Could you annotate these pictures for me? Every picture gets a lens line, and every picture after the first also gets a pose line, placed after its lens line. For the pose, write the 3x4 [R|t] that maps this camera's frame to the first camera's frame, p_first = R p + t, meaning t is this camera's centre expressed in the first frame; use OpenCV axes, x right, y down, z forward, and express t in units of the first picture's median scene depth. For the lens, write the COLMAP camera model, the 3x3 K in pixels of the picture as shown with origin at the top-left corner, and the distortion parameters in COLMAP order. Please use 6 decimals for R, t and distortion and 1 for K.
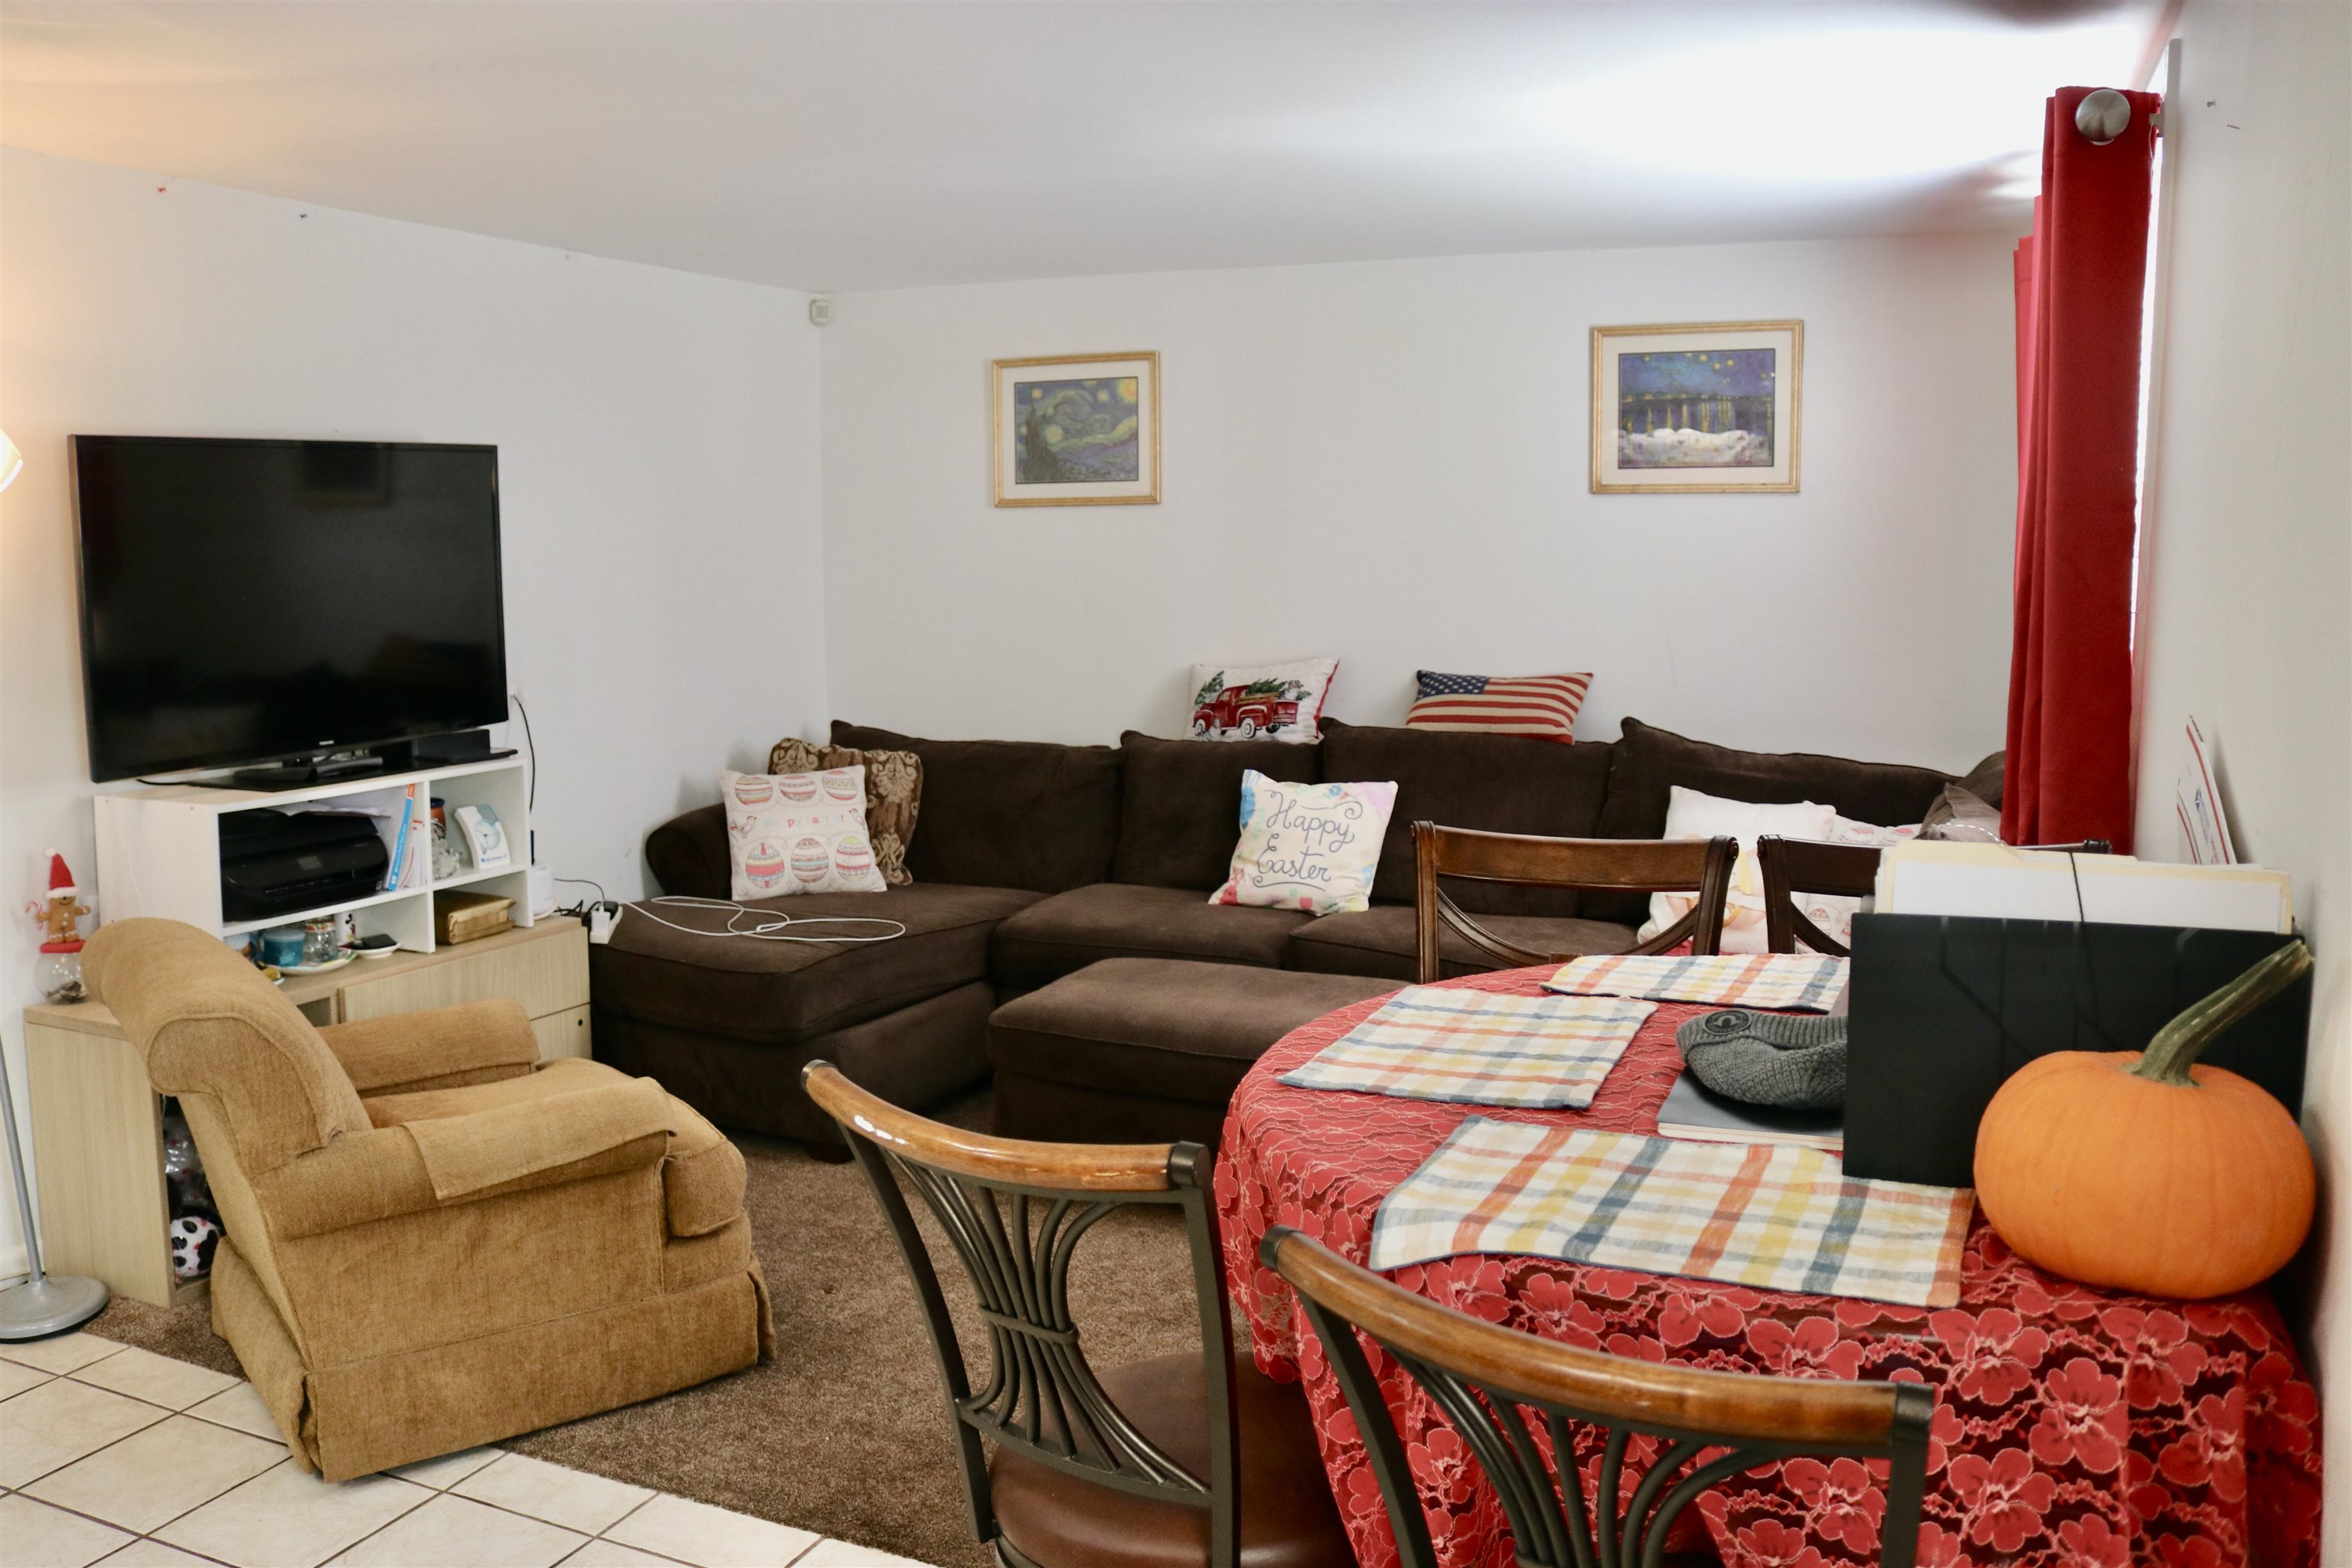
lens RADIAL K [[1955.7, 0, 1129.4], [0, 1955.7, 774.4], [0, 0, 1]] dist [-0.156949, 0.128043]
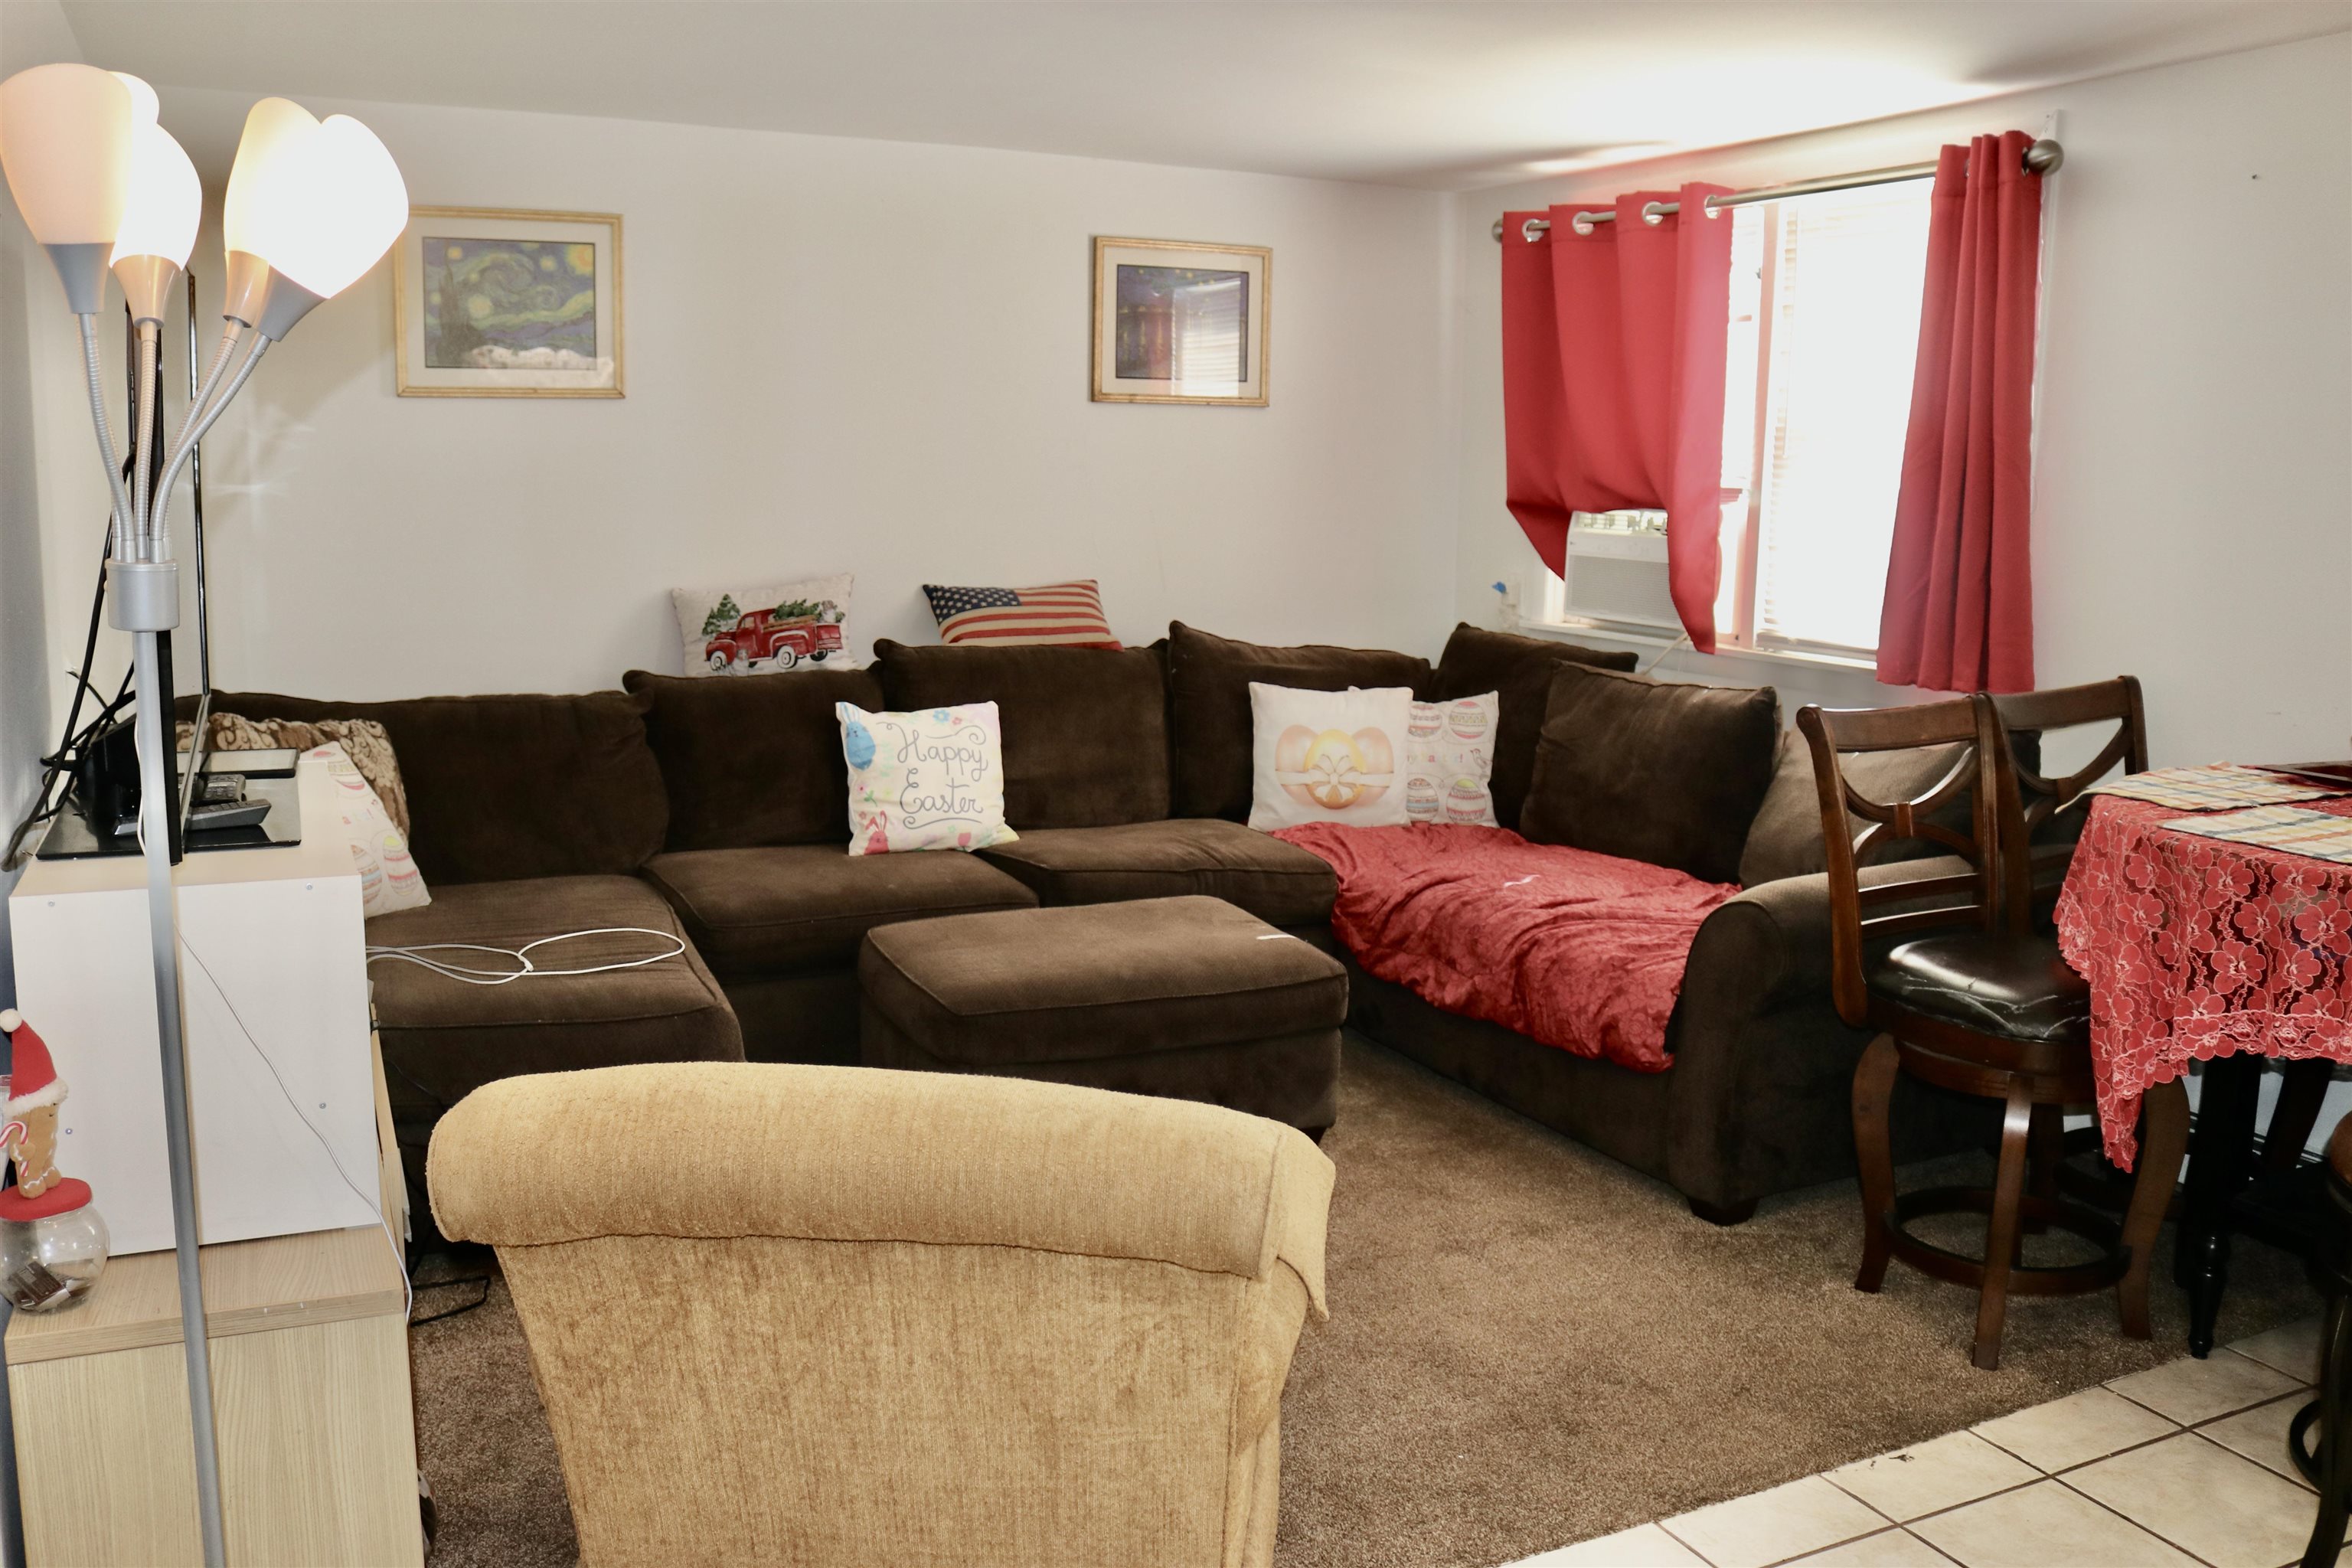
lens RADIAL K [[1955.7, 0, 1129.4], [0, 1955.7, 774.4], [0, 0, 1]] dist [-0.156949, 0.128043]
pose [[0.648109, -0.104809, 0.754301, -0.506641], [0.072501, 0.994477, 0.075887, -0.026492], [-0.758089, 0.005505, 0.652128, 0.310928]]
